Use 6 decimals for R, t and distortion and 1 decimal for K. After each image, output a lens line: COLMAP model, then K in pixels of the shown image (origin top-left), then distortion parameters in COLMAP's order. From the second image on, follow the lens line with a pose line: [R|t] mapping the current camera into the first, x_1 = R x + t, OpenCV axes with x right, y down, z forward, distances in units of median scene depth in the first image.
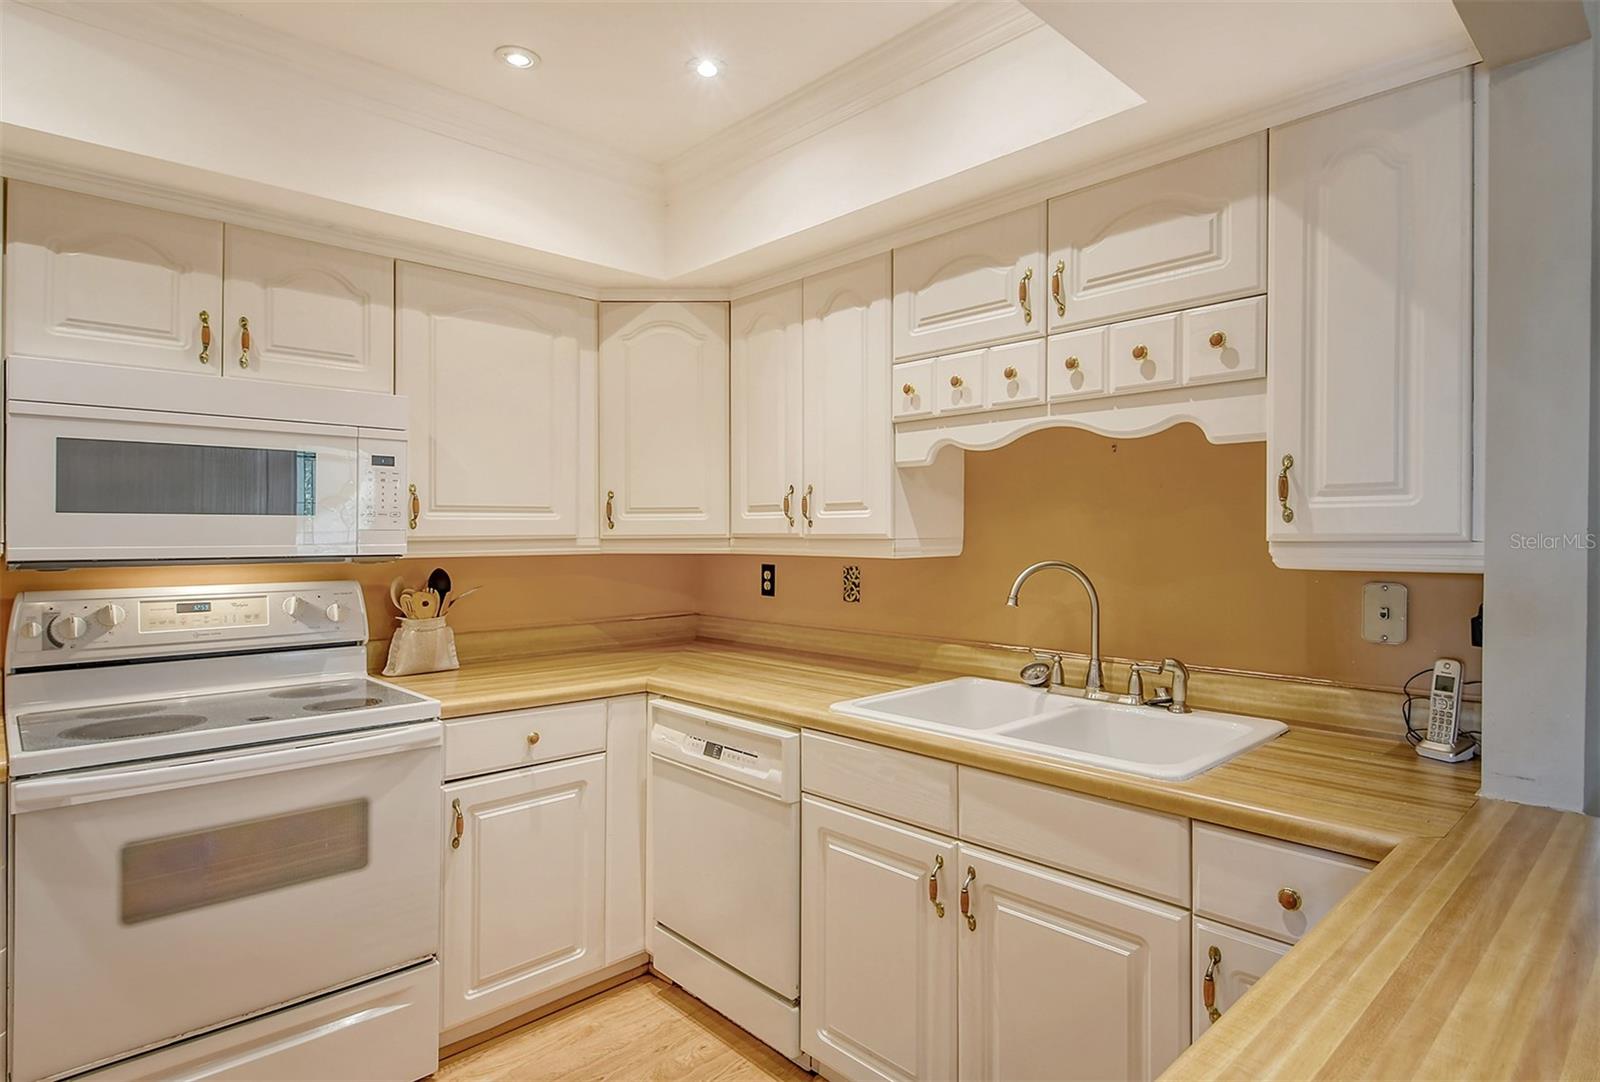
lens RADIAL K [[858.5, 0, 810.3], [0, 858.5, 538.8], [0, 0, 1]] dist [0.007940, -0.010705]
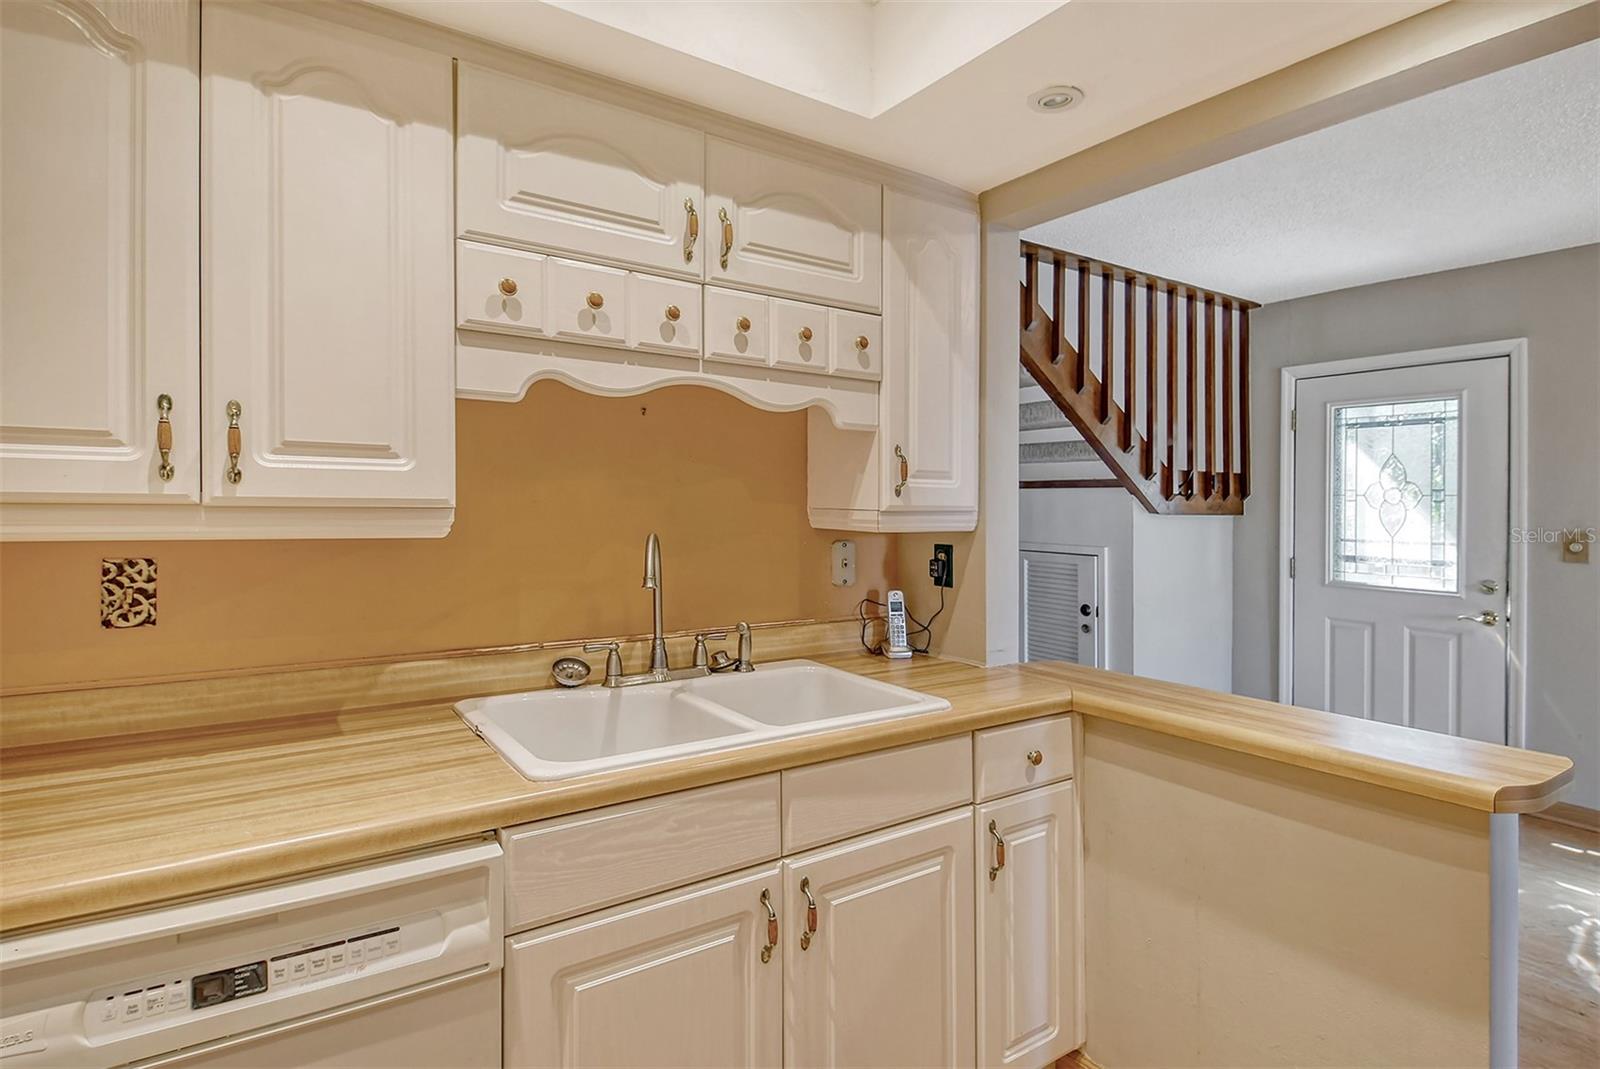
lens RADIAL K [[858.5, 0, 854.9], [0, 858.5, 502.4], [0, 0, 1]] dist [0.007940, -0.010705]
pose [[0.117092, 0.003934, 0.993113, -0.518339], [-0.008122, 0.999963, -0.003004, -0.004275], [-0.993088, -0.007715, 0.117119, 0.633160]]
